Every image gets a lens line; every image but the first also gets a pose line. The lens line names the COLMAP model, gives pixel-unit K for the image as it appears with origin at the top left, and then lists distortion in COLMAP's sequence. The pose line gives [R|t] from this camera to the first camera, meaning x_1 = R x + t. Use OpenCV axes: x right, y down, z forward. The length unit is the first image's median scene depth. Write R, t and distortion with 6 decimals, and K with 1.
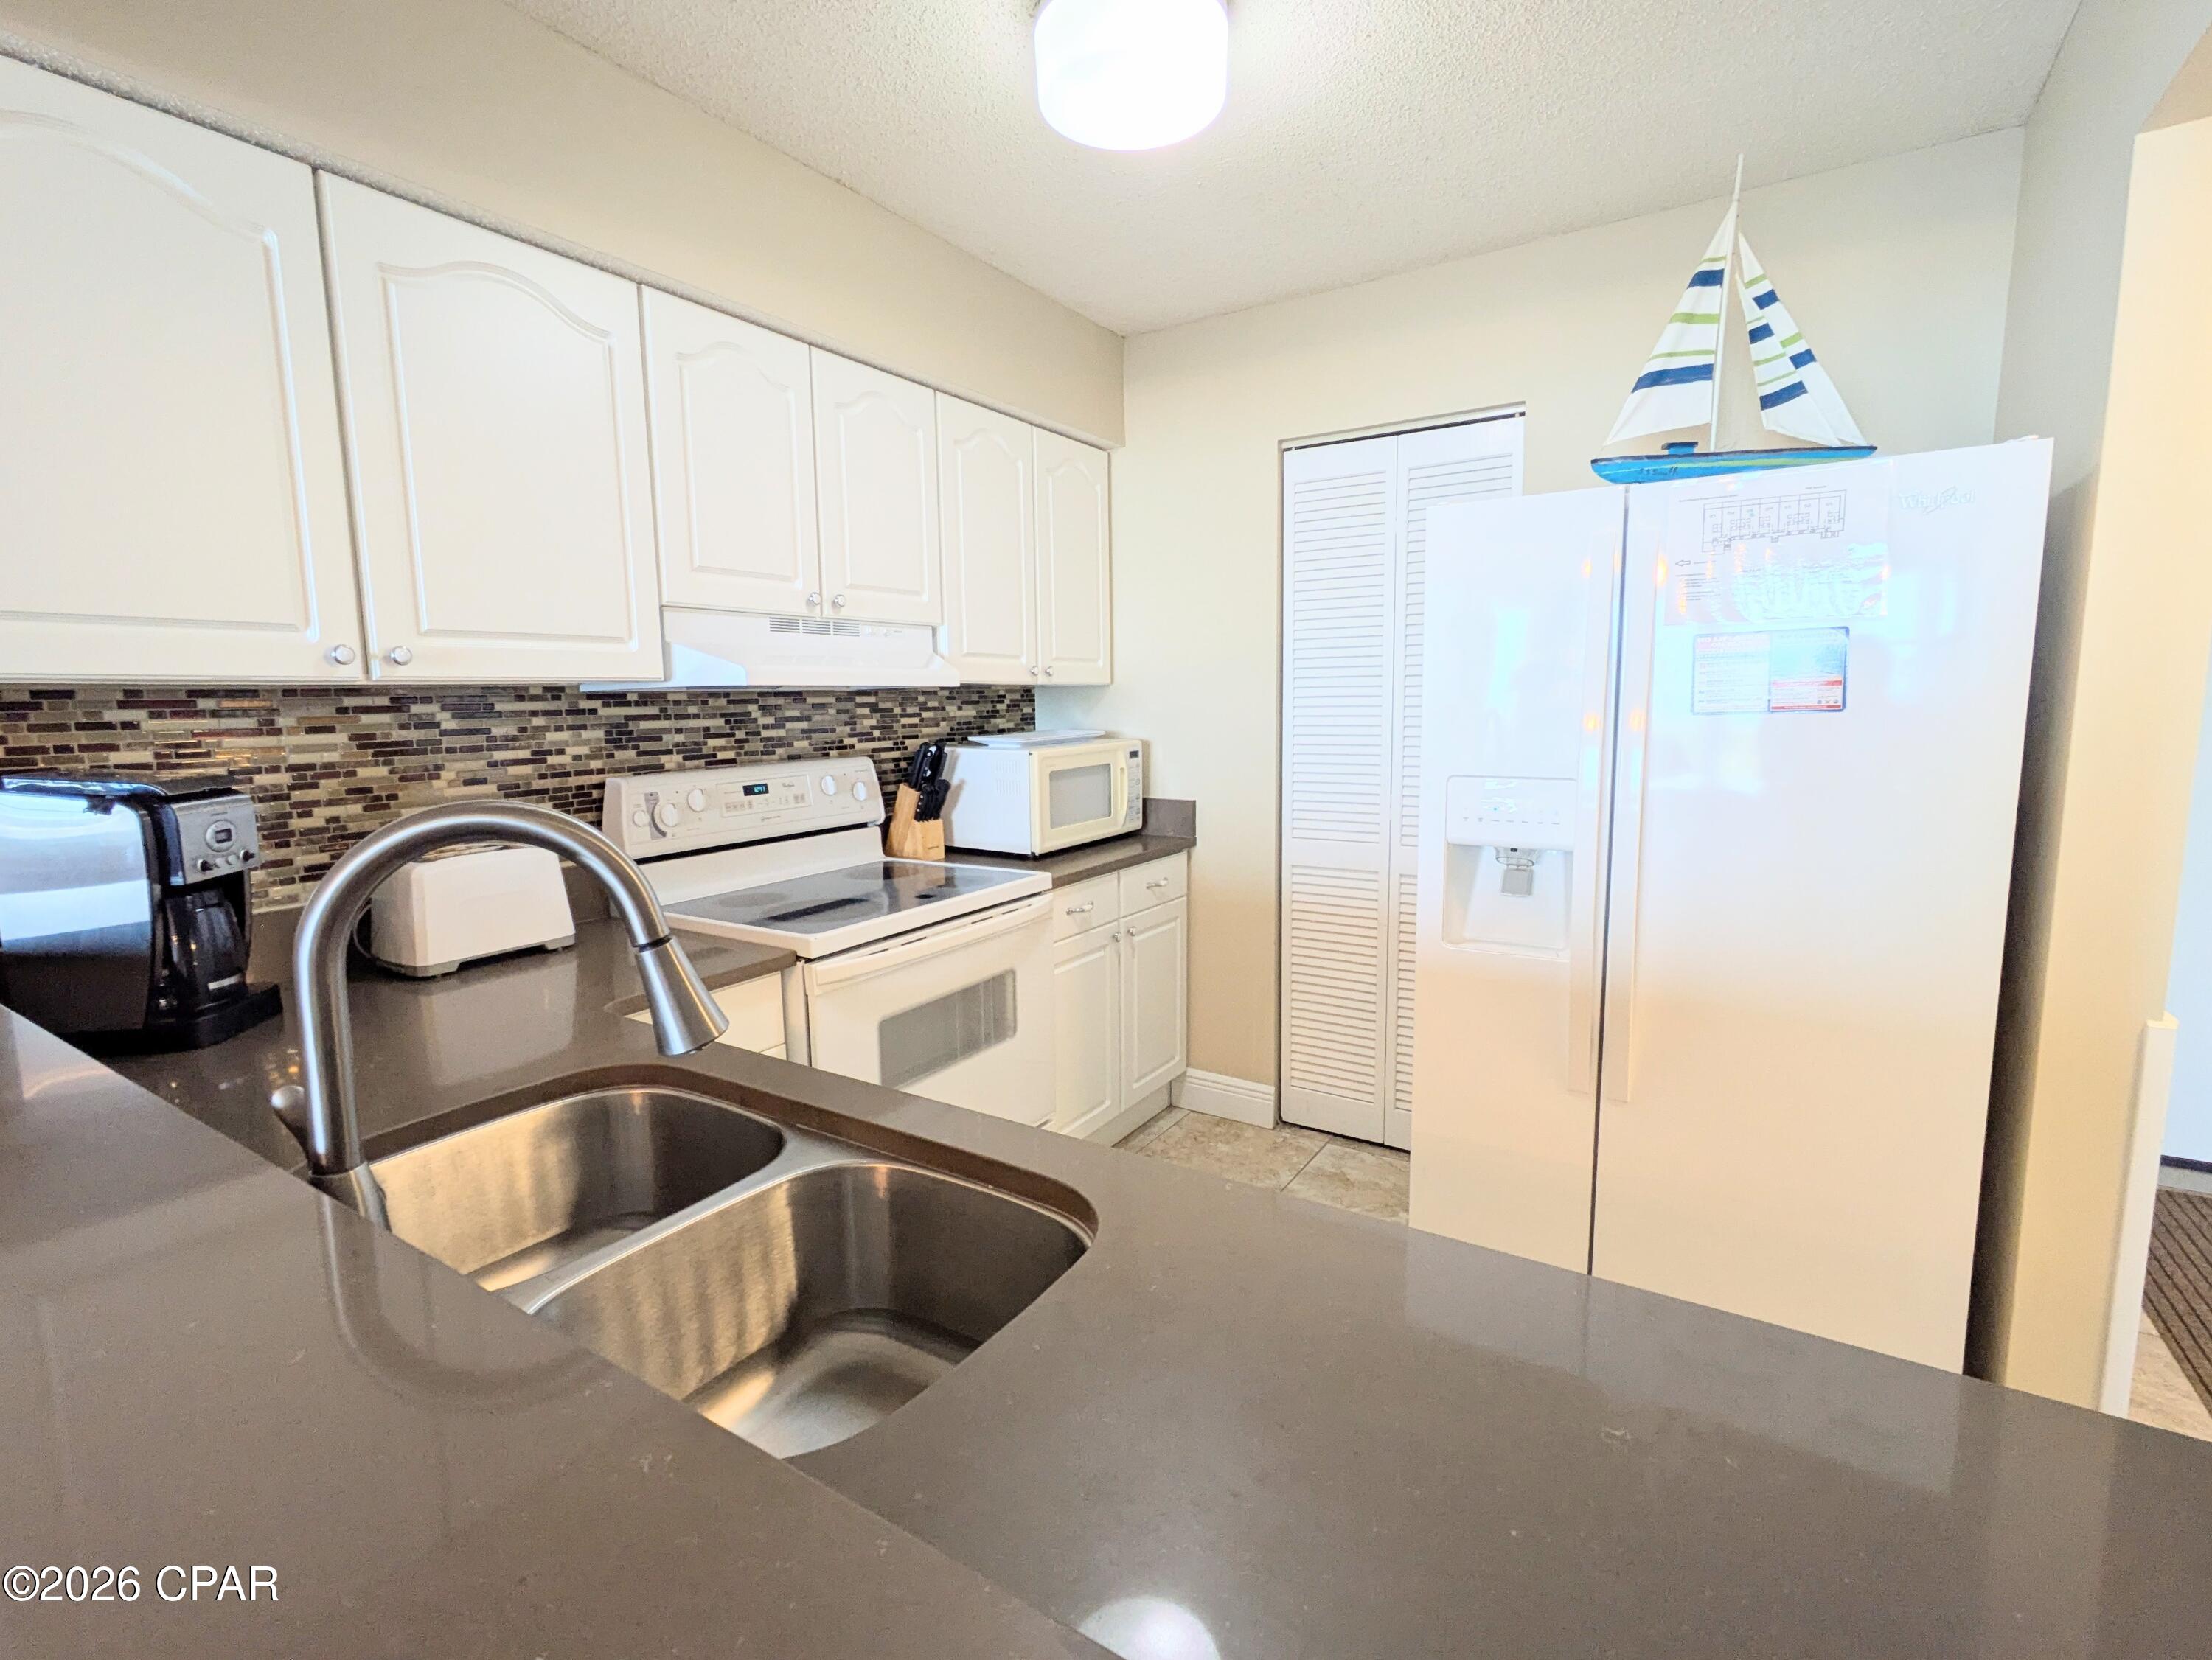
lens RADIAL K [[1022.3, 0, 1096.9], [0, 1022.3, 827.1], [0, 0, 1]] dist [-0.003865, 0.001043]
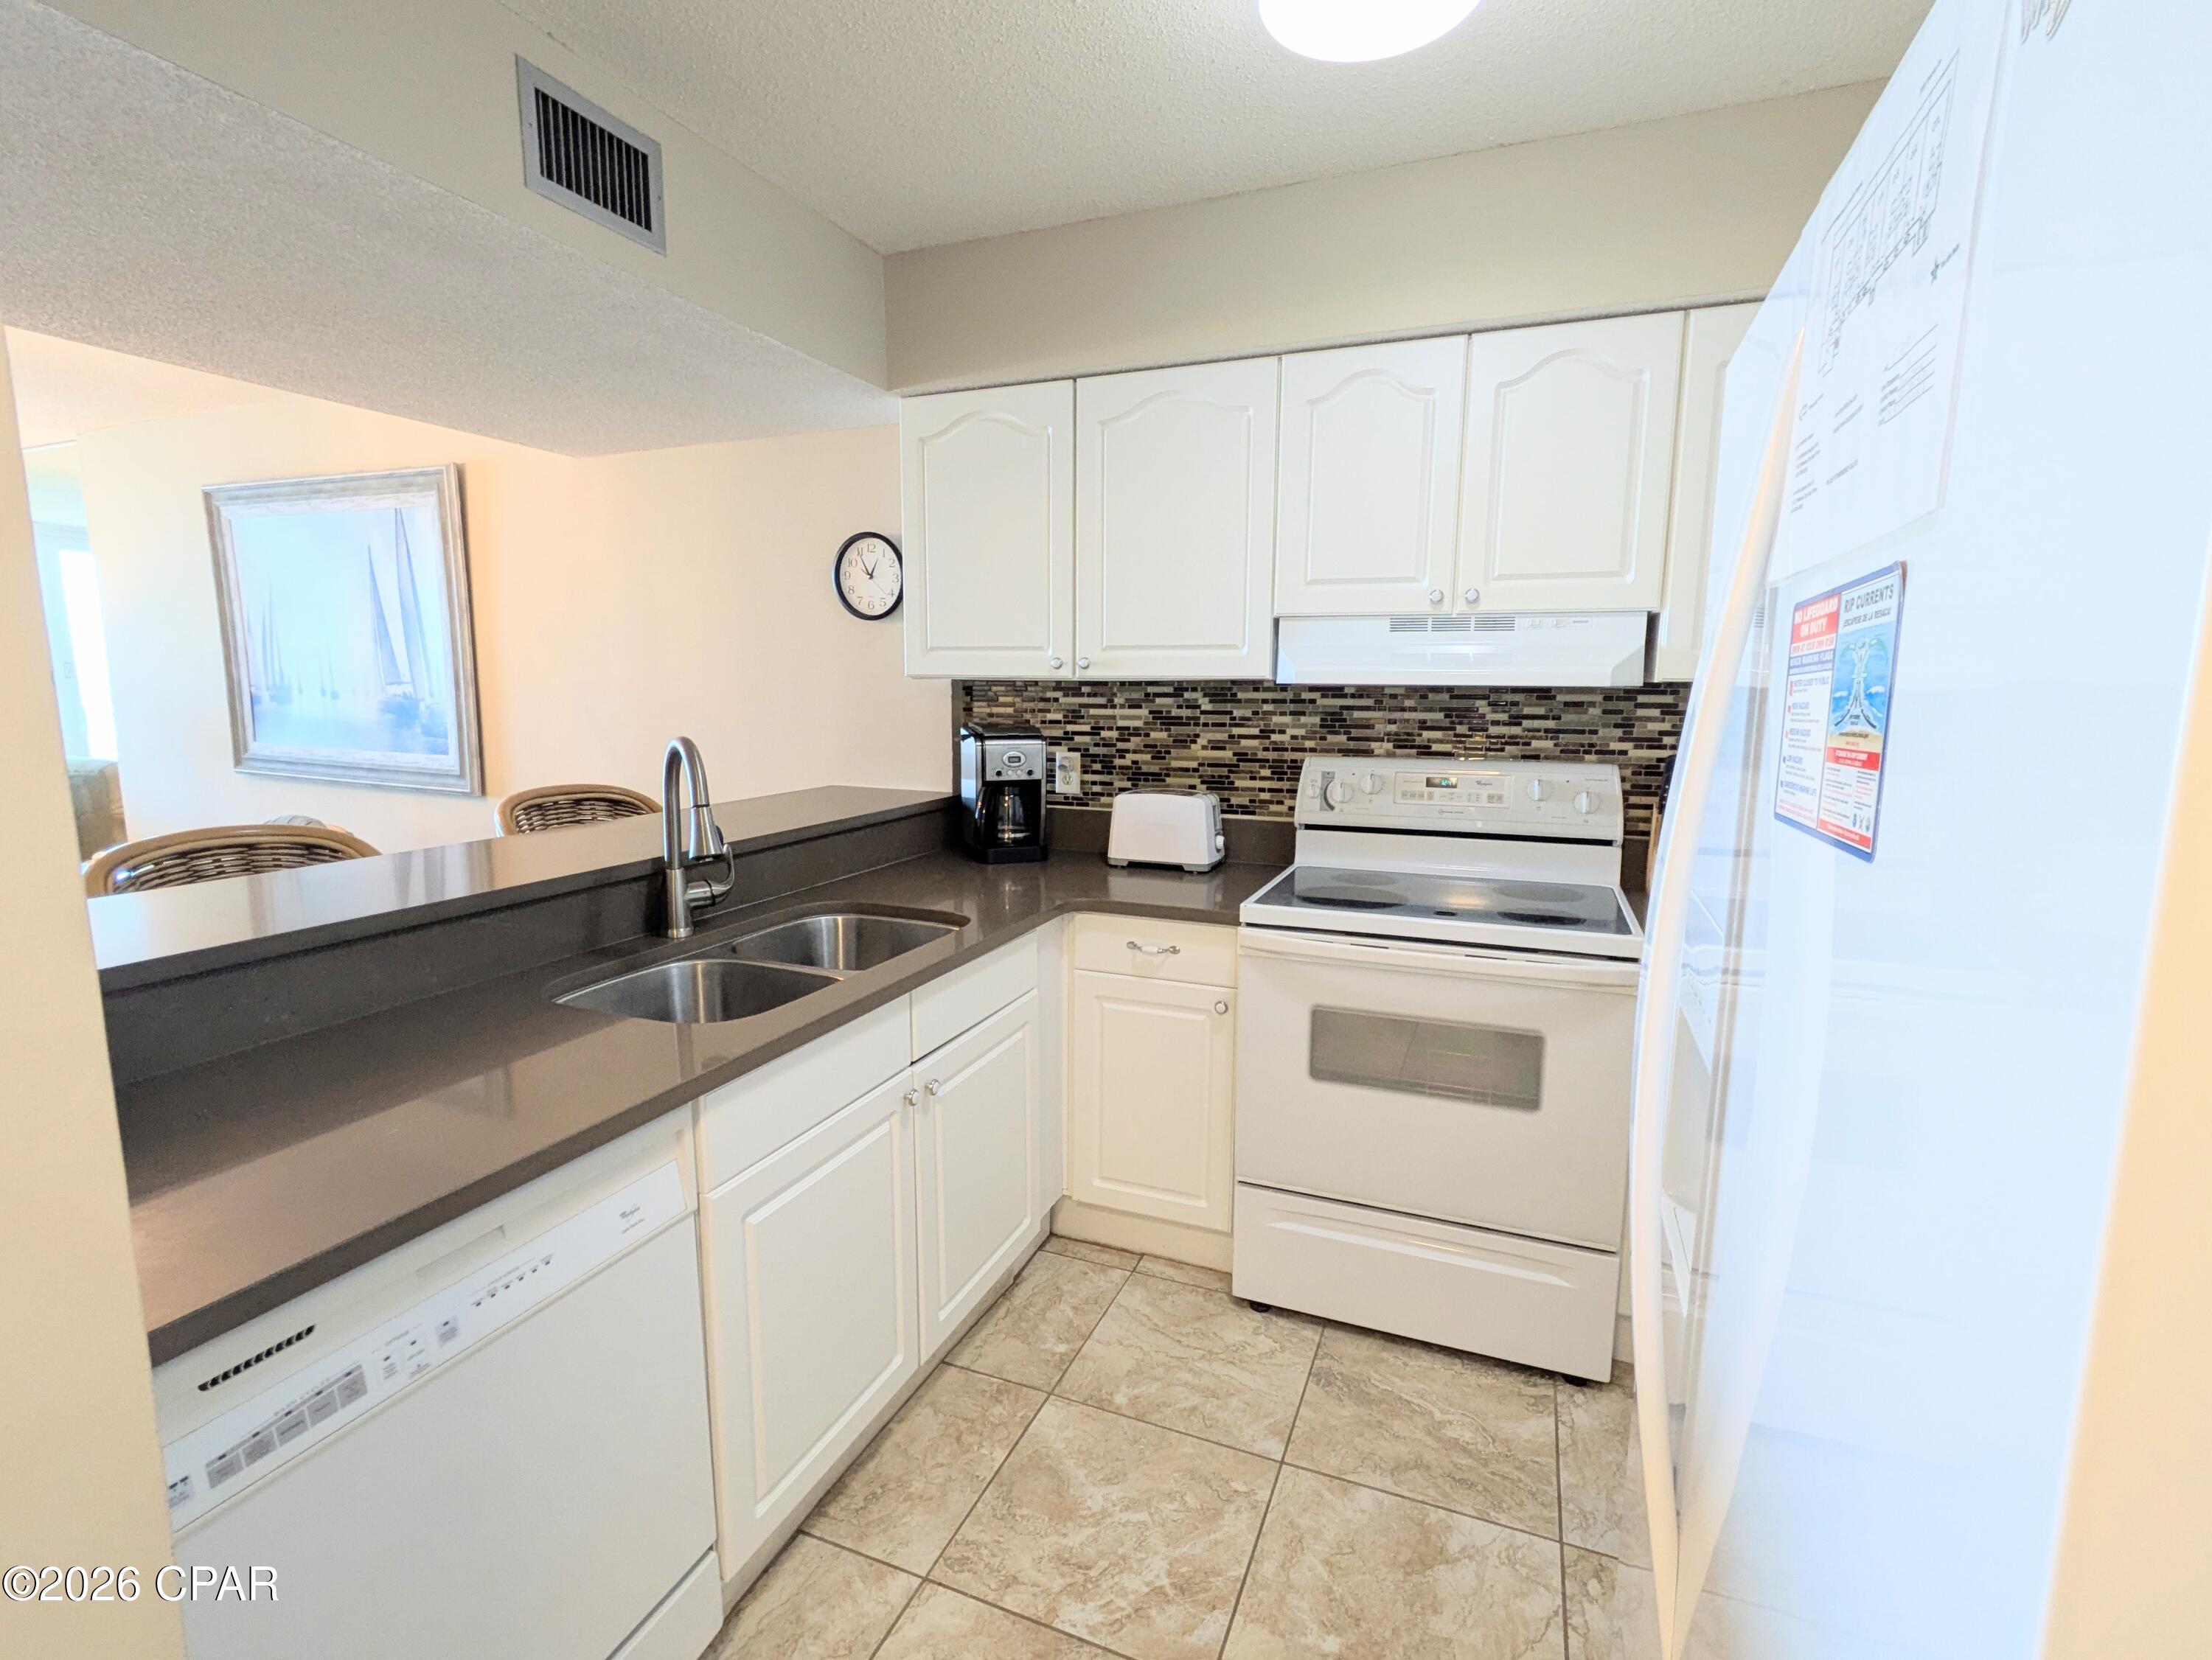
lens RADIAL K [[1022.3, 0, 1093.4], [0, 1022.3, 829.4], [0, 0, 1]] dist [-0.003865, 0.001043]
pose [[0.177128, 0.158395, -0.971358, 0.682827], [-0.133406, 0.981719, 0.135757, -0.093078], [0.975104, 0.105539, 0.195021, 0.514085]]
